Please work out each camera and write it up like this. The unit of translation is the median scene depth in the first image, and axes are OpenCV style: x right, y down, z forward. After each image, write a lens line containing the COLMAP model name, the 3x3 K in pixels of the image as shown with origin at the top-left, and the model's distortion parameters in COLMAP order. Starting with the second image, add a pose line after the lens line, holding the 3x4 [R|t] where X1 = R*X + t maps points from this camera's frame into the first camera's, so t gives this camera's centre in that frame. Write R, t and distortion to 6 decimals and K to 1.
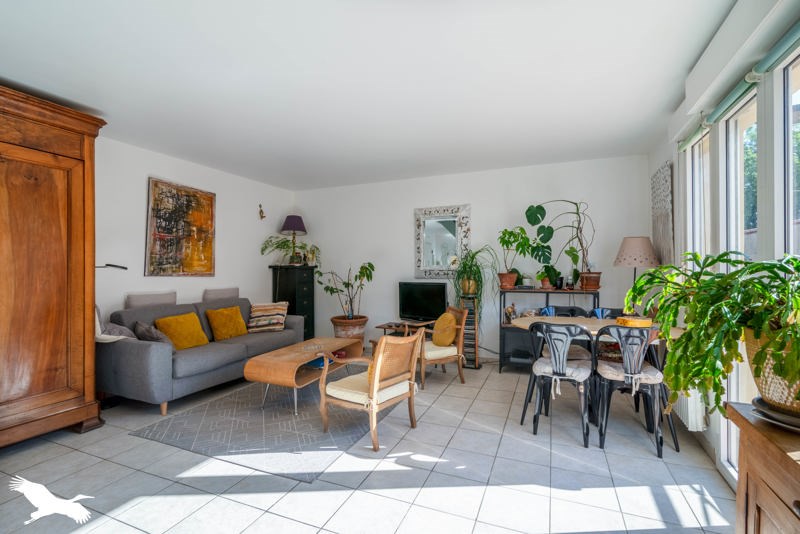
lens RADIAL K [[367.0, 0, 399.0], [0, 367.0, 267.9], [0, 0, 1]] dist [-0.001328, -0.000630]
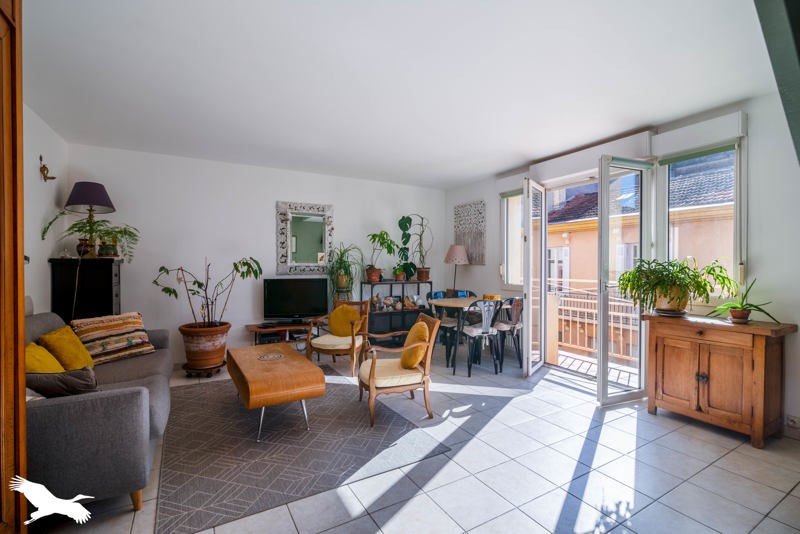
lens RADIAL K [[367.0, 0, 395.4], [0, 367.0, 266.8], [0, 0, 1]] dist [-0.001328, -0.000630]
pose [[0.604126, -0.001014, 0.796888, -0.597041], [-0.004505, 0.999979, 0.004688, 0.002719], [-0.796876, -0.006422, 0.604109, 0.210931]]
